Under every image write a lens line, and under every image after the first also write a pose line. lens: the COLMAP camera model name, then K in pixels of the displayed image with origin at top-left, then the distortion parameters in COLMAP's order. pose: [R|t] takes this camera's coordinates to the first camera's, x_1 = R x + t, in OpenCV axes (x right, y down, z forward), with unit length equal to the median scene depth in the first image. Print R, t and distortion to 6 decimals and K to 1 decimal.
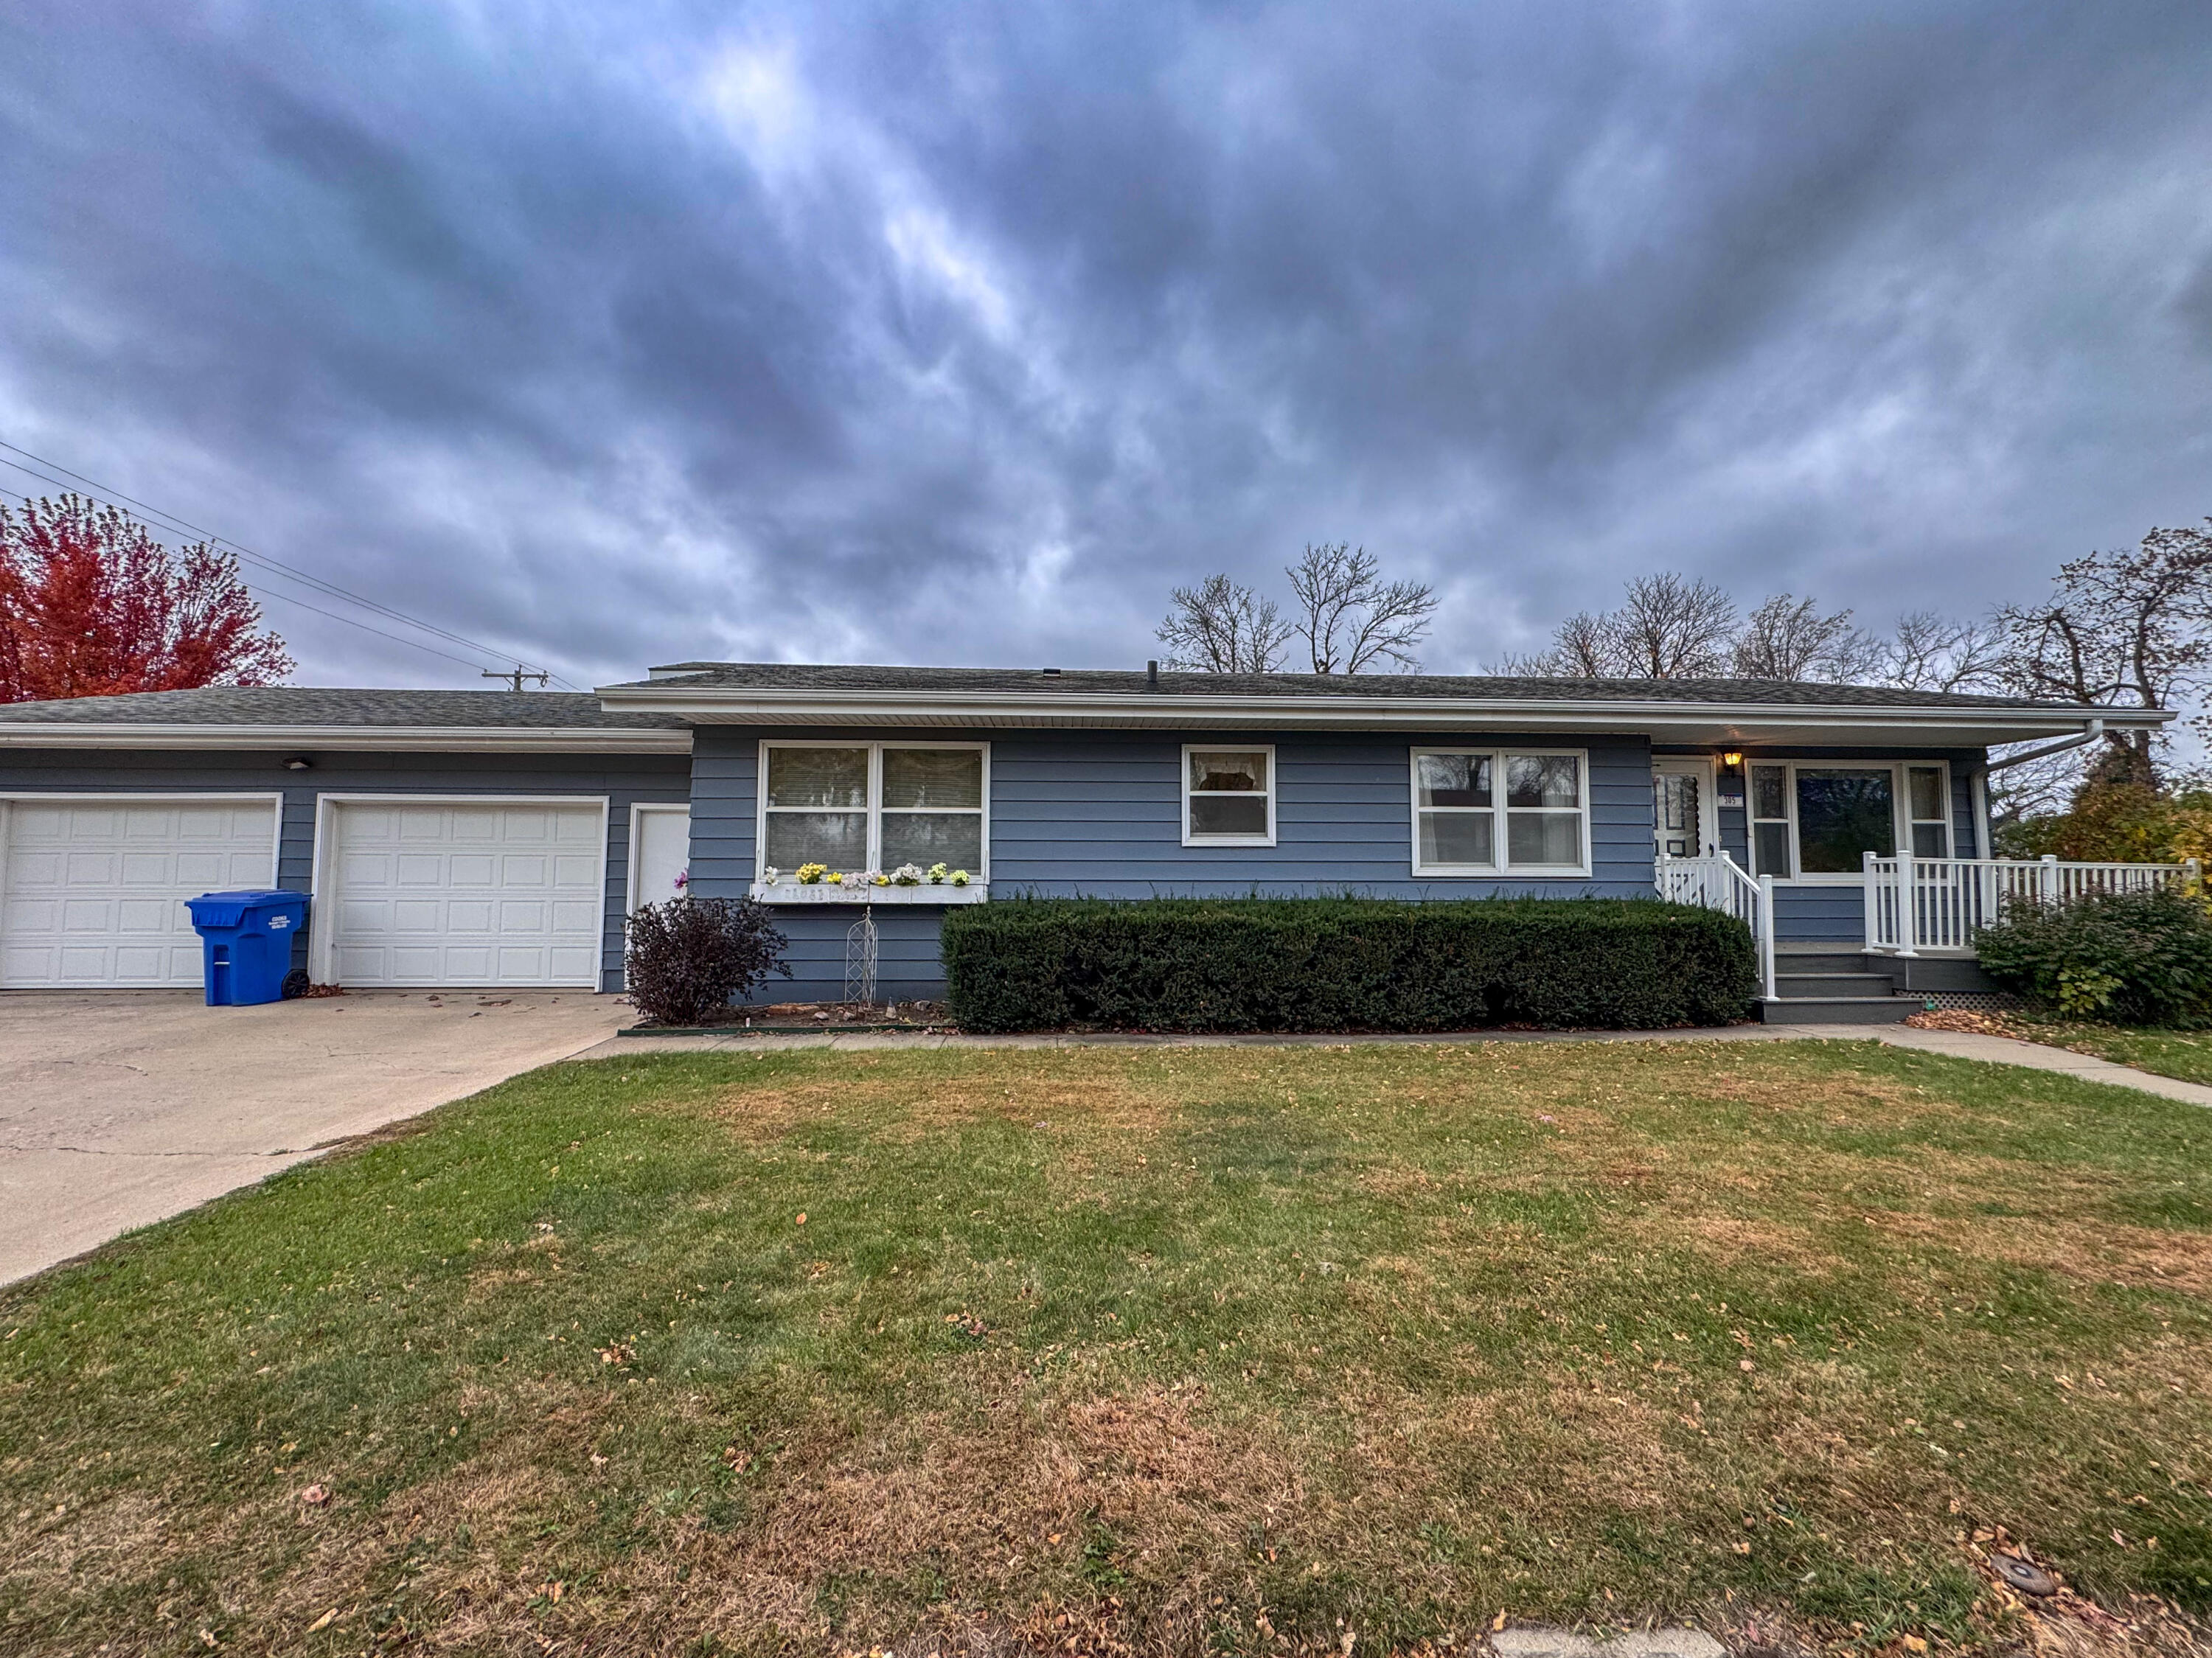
lens RADIAL K [[886.6, 0, 1093.7], [0, 886.6, 845.9], [0, 0, 1]] dist [-0.001446, 0.000331]
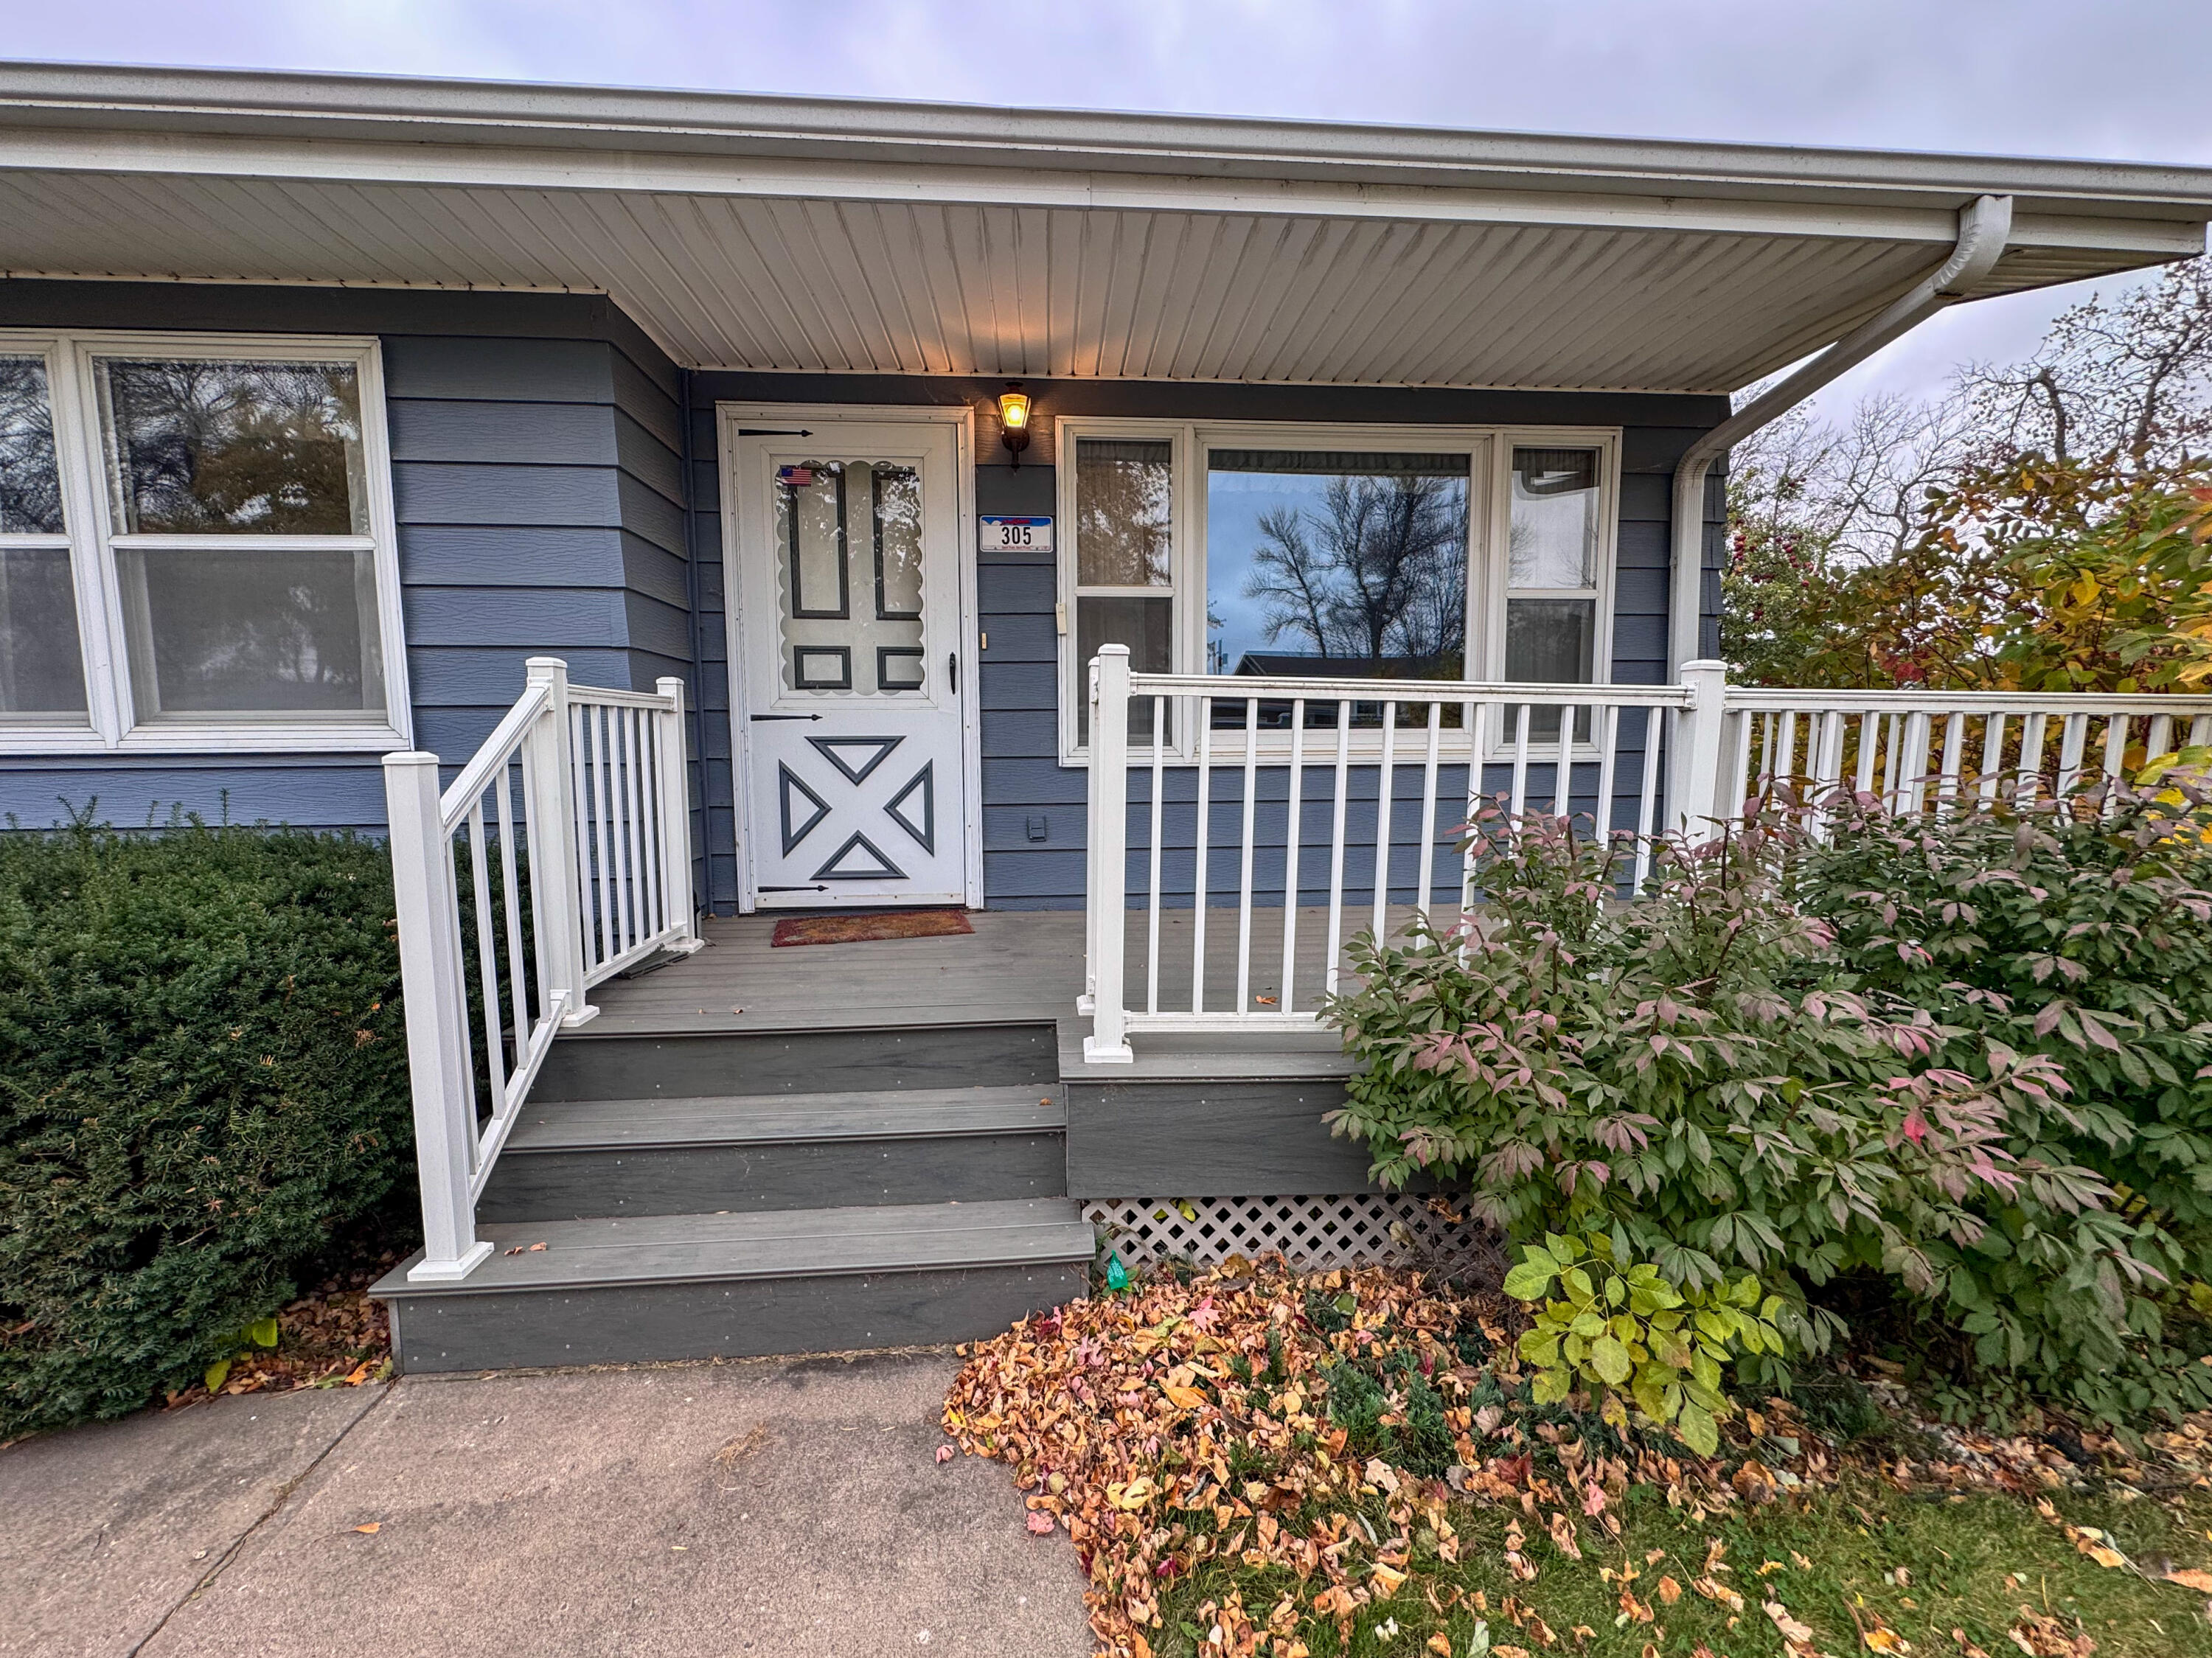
lens RADIAL K [[882.5, 0, 1103.1], [0, 882.5, 827.2], [0, 0, 1]] dist [-0.002018, -0.000059]
pose [[0.999732, -0.011654, 0.020014, 0.796824], [0.008685, 0.989760, 0.142476, 0.018358], [-0.021470, -0.142264, 0.989596, 0.659049]]
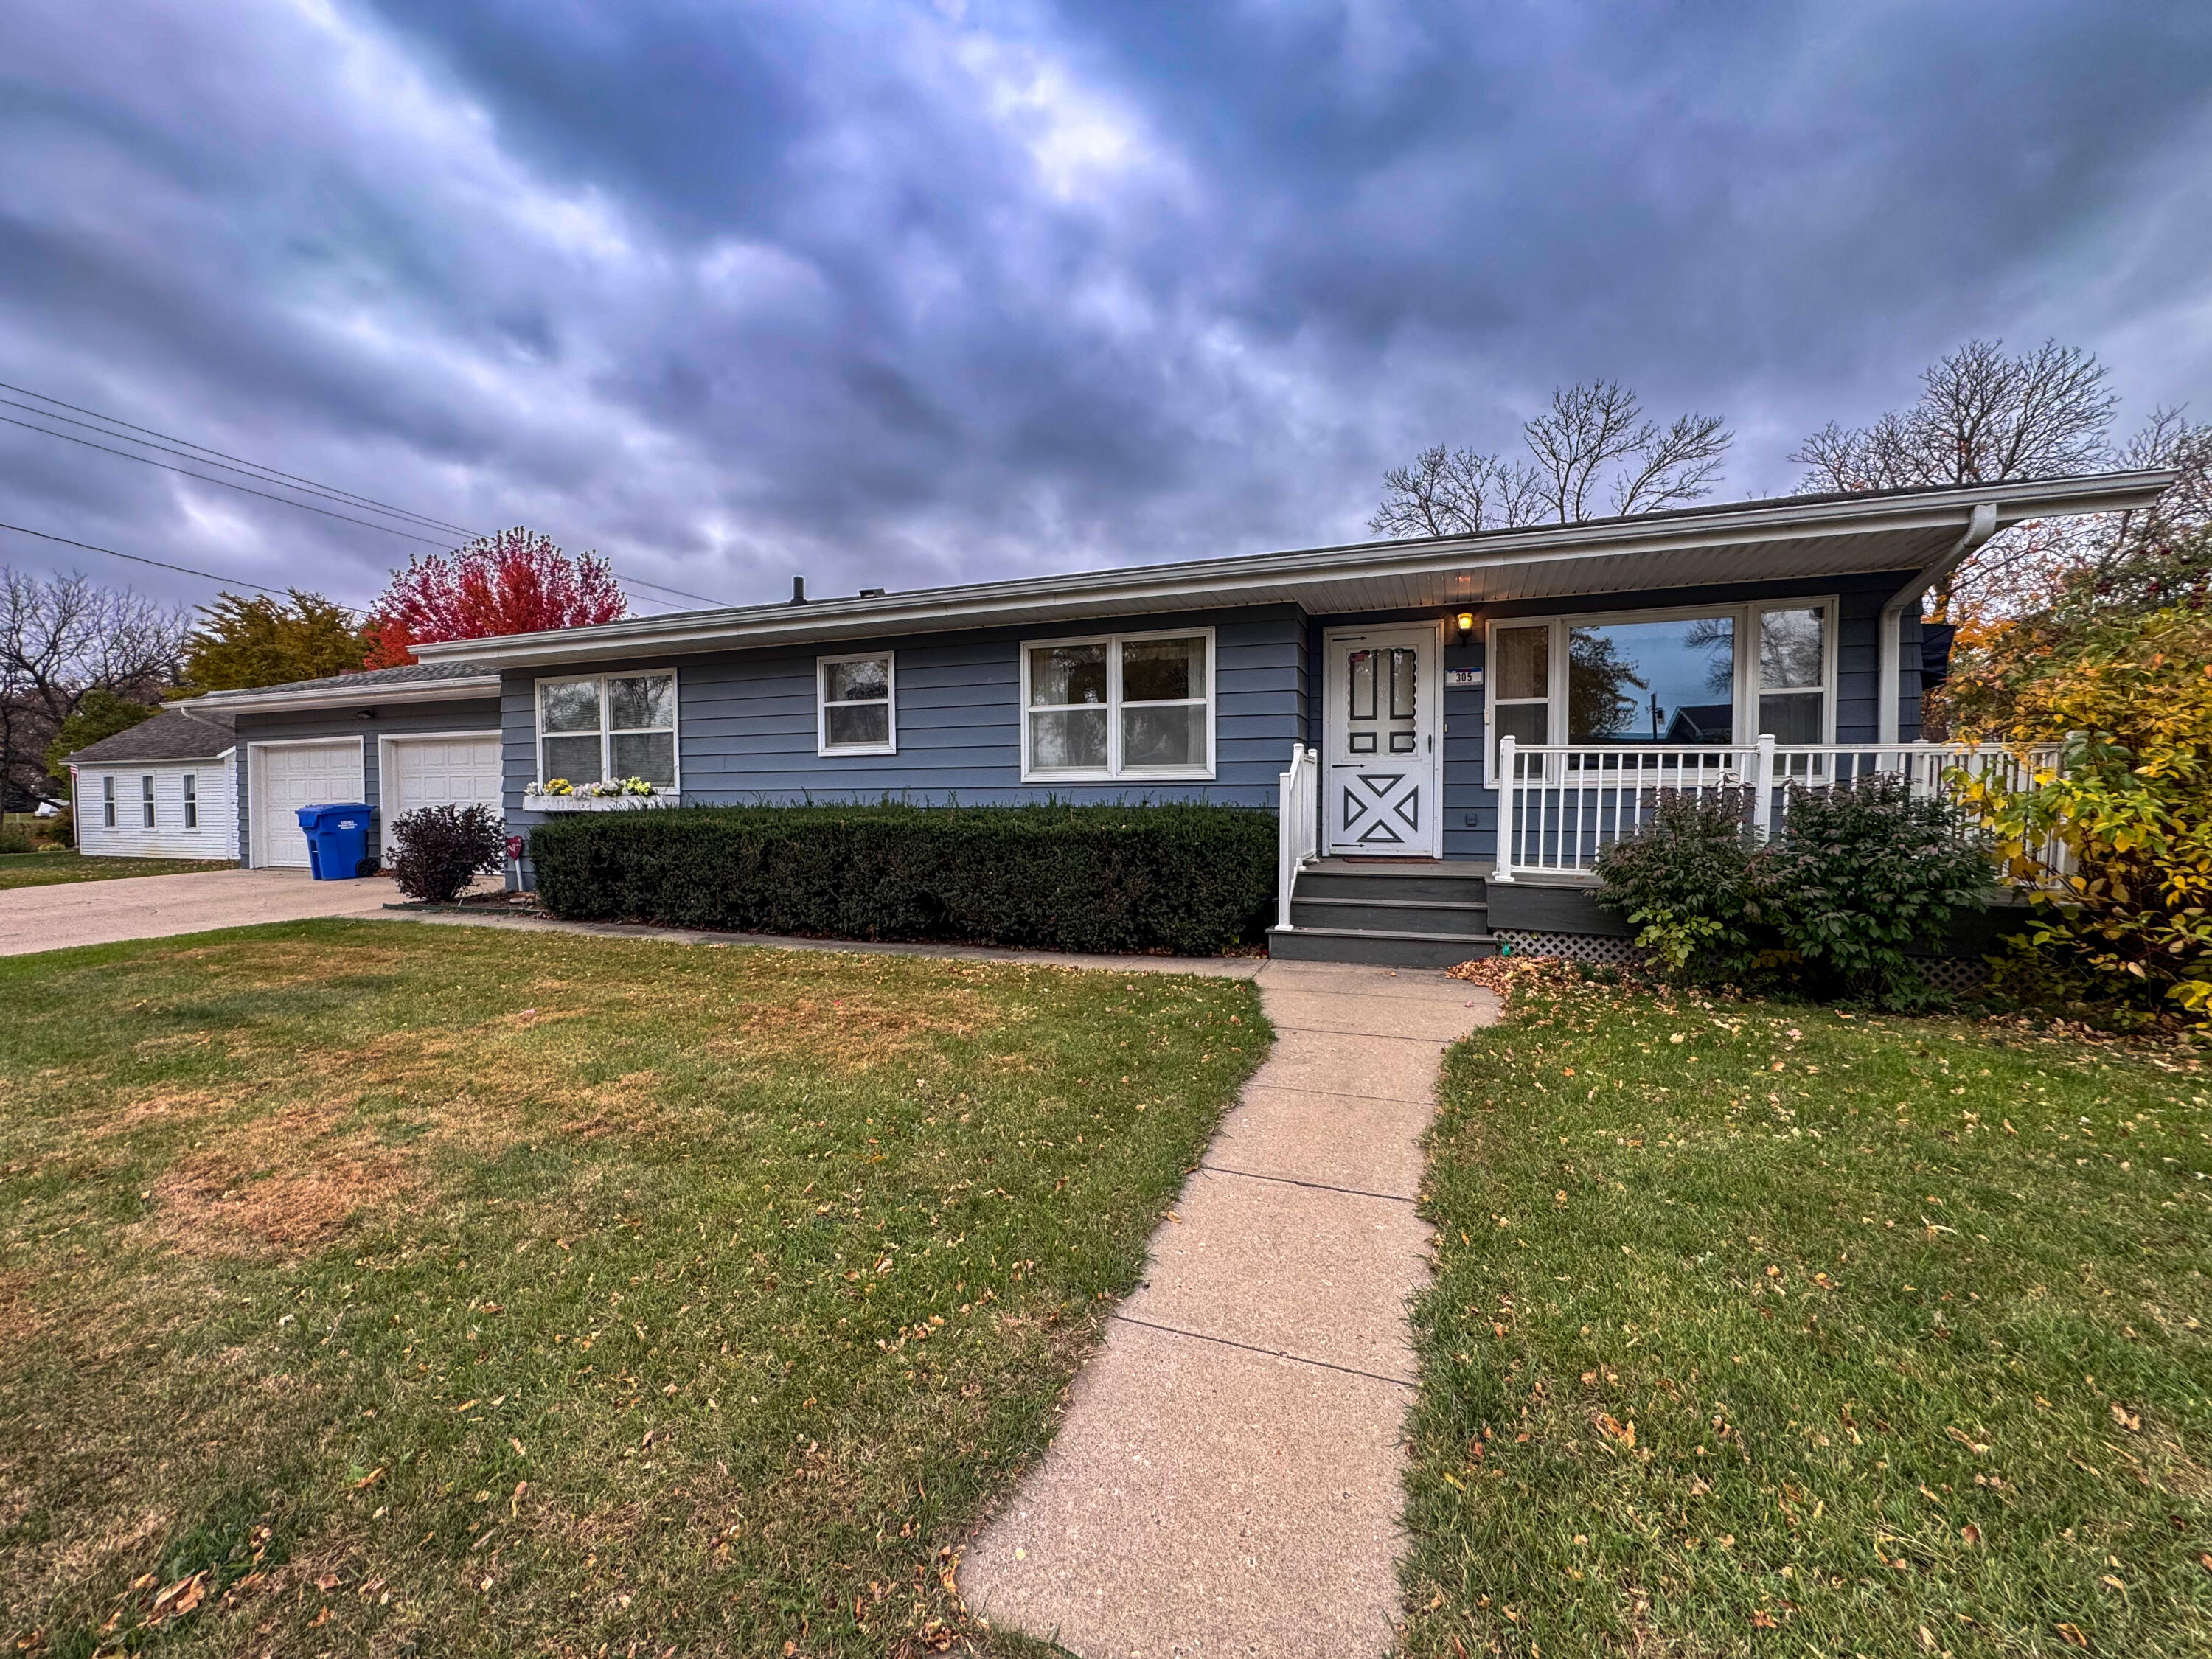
lens RADIAL K [[873.1, 0, 1113.8], [0, 873.1, 826.6], [0, 0, 1]] dist [0.000582, 0.000157]
pose [[0.914599, 0.006033, -0.404316, 0.798527], [0.023196, 0.997459, 0.067356, 0.021024], [0.403695, -0.070982, 0.912136, 0.192727]]
